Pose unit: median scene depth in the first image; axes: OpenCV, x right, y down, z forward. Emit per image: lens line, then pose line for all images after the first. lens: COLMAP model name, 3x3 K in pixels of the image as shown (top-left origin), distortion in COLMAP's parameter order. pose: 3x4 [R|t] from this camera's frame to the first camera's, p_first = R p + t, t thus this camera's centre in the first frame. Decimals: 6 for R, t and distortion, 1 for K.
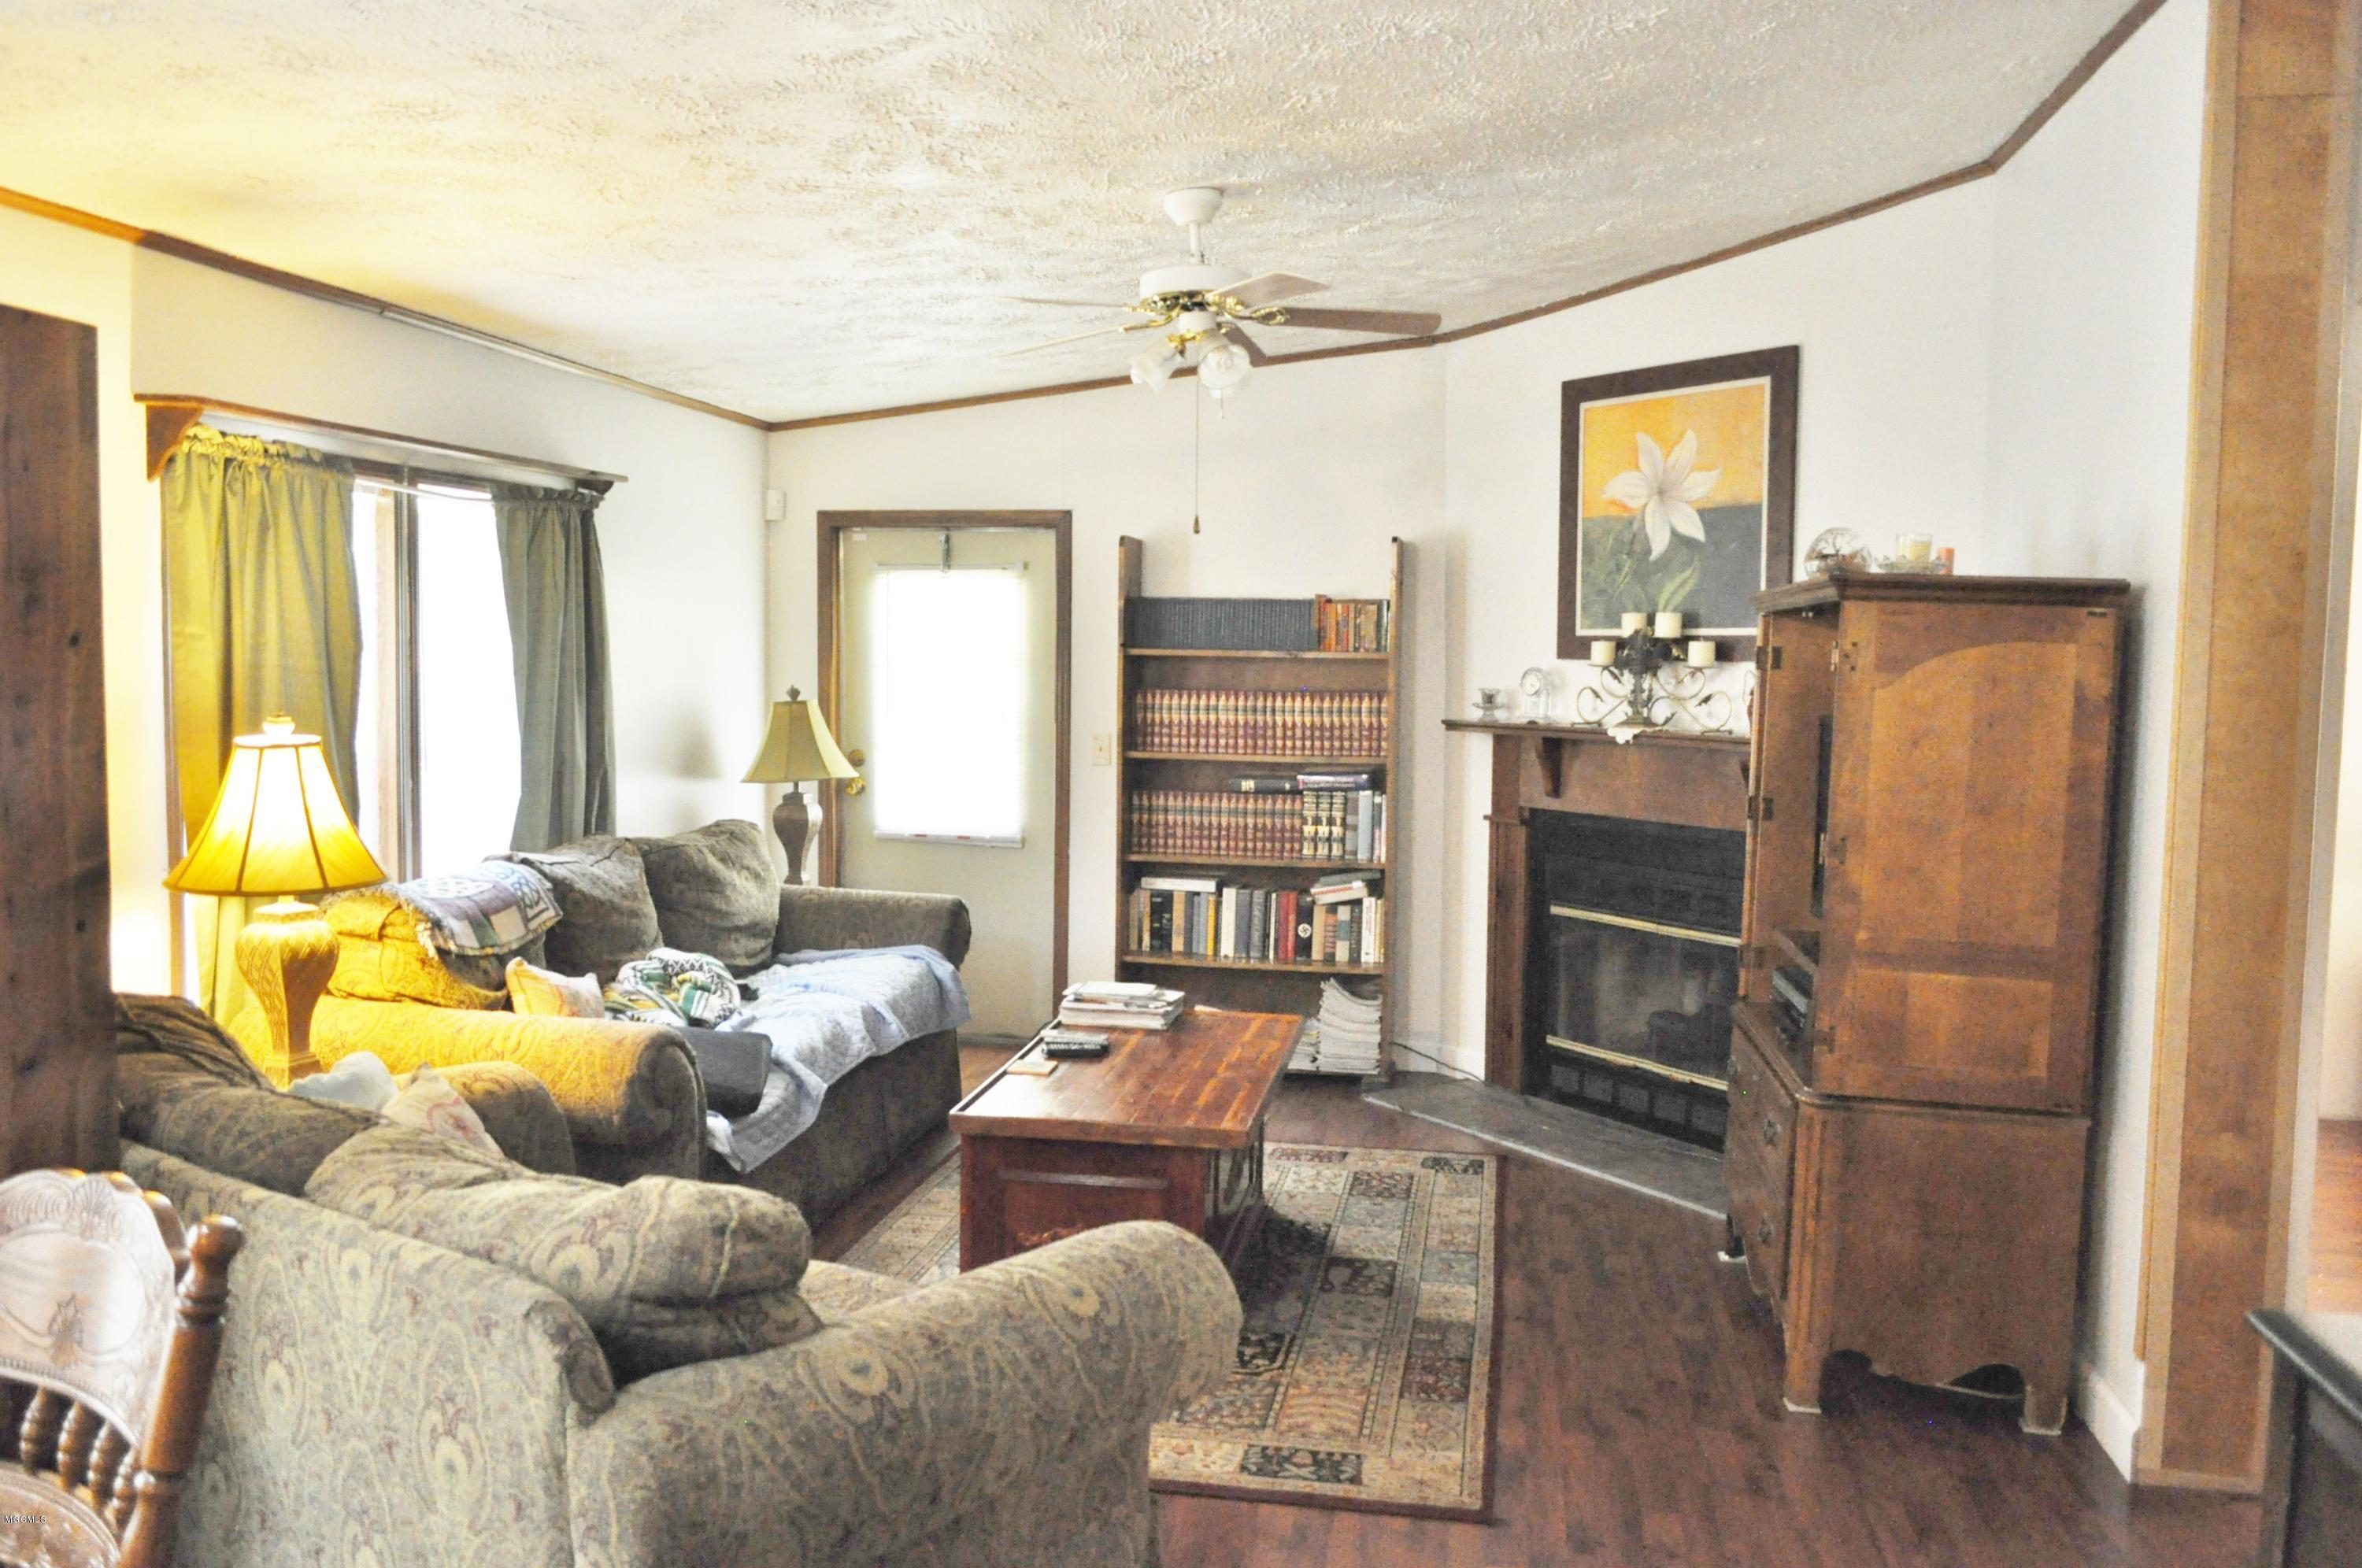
lens RADIAL K [[1853.8, 0, 1169.2], [0, 1853.8, 789.1], [0, 0, 1]] dist [-0.005432, 0.003132]
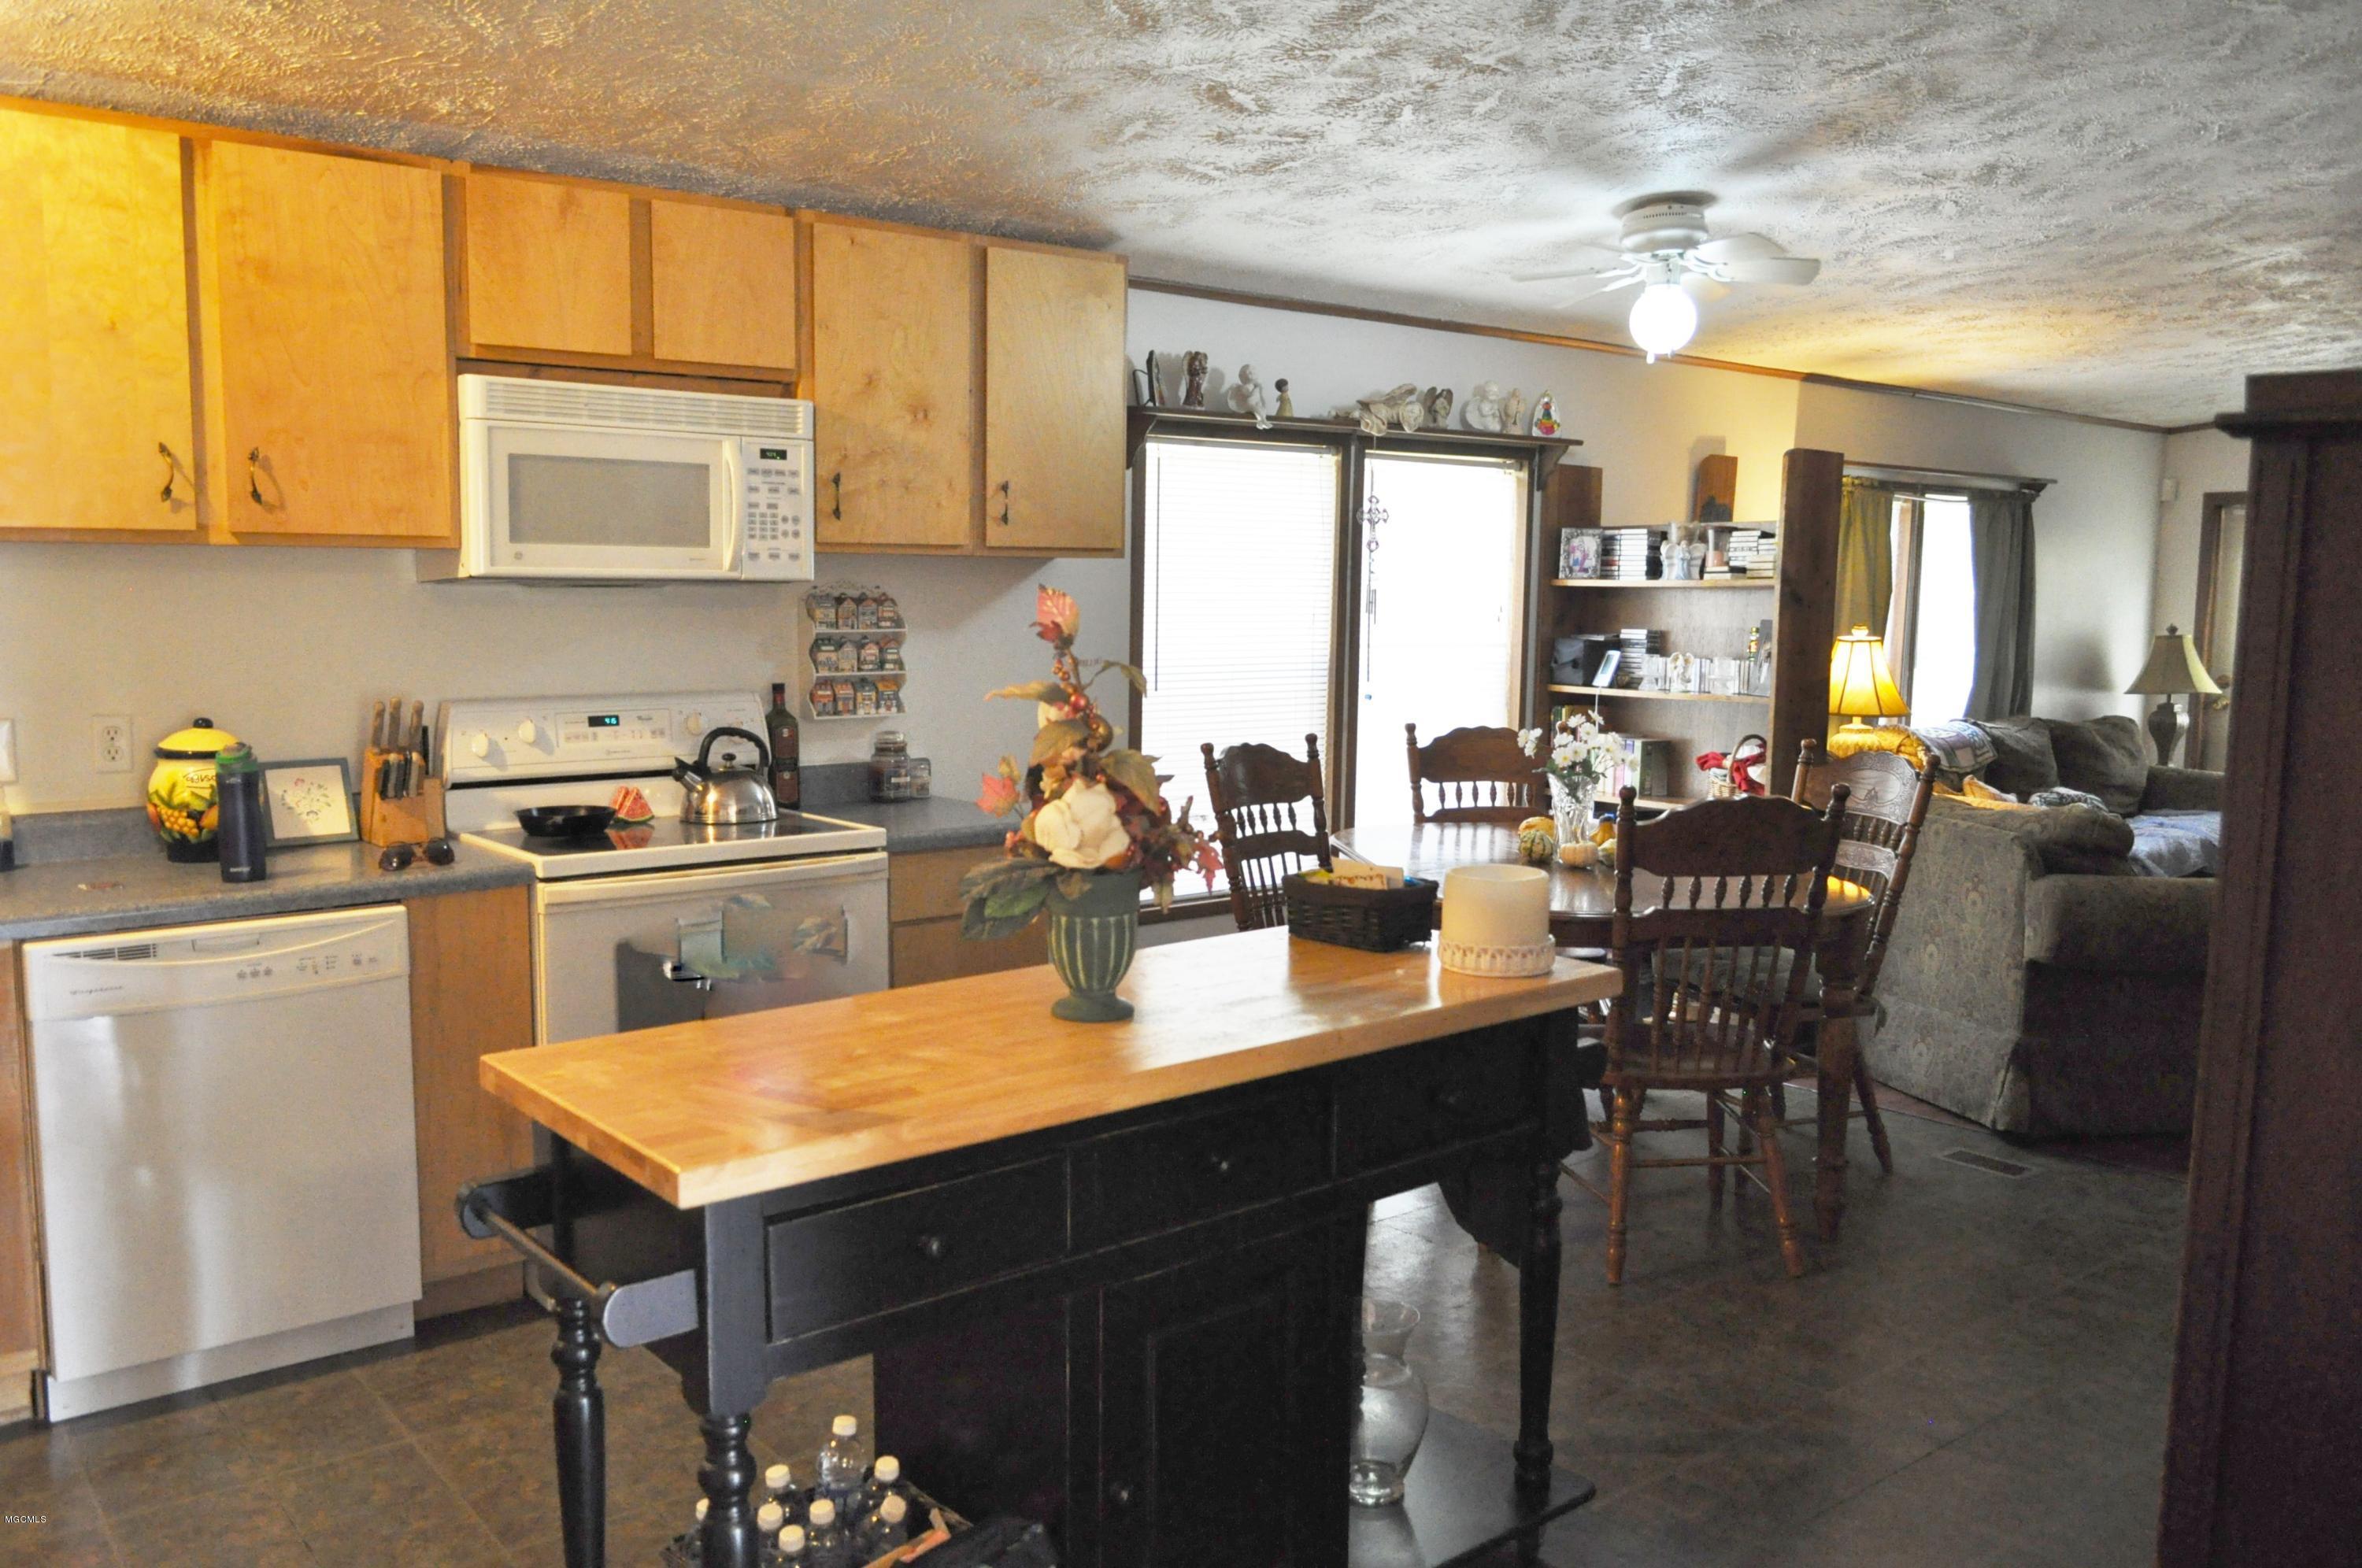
lens RADIAL K [[1853.8, 0, 1163.1], [0, 1853.8, 787.0], [0, 0, 1]] dist [-0.005432, 0.003132]
pose [[0.756771, 0.069801, -0.649943, 0.192117], [-0.056102, 0.997549, 0.041810, 0.072772], [0.651268, 0.004823, 0.758832, -0.769562]]
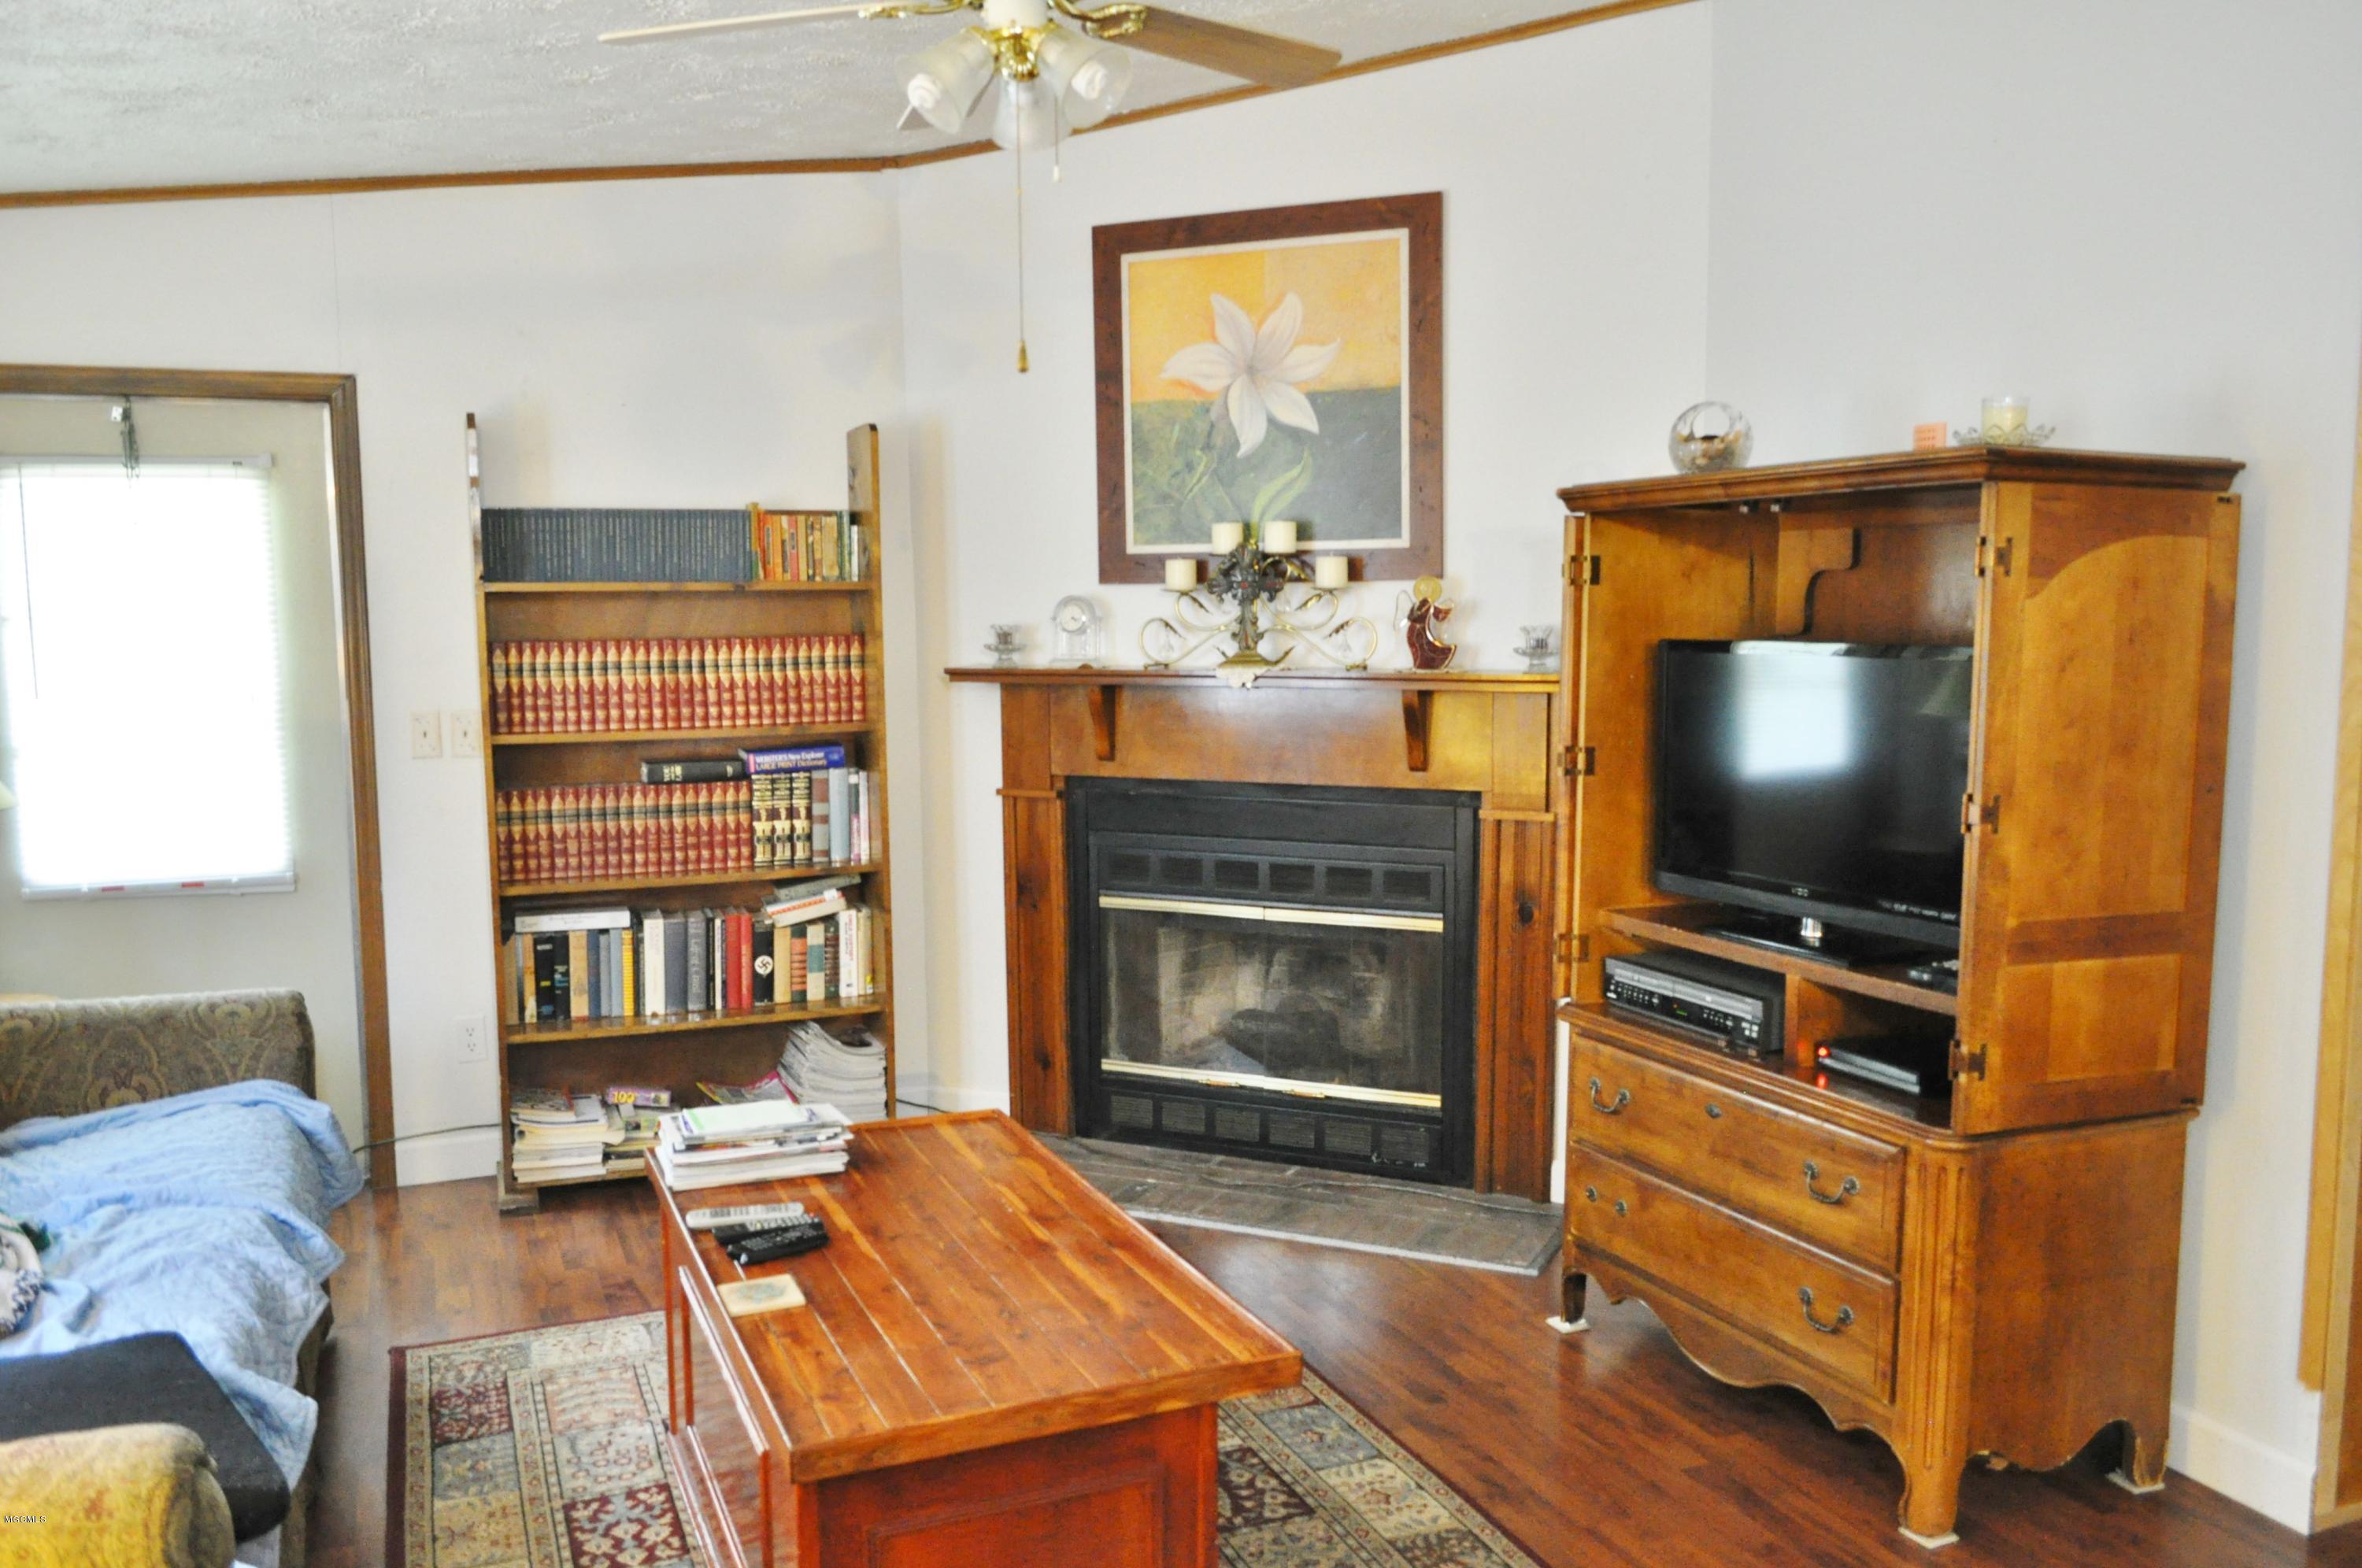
lens RADIAL K [[1853.8, 0, 1180.0], [0, 1853.8, 786.3], [0, 0, 1]] dist [-0.005432, 0.003132]
pose [[0.841291, -0.077460, 0.535004, -0.179863], [0.061193, 0.996965, 0.048120, -0.019648], [-0.537108, -0.007745, 0.843478, 0.304589]]
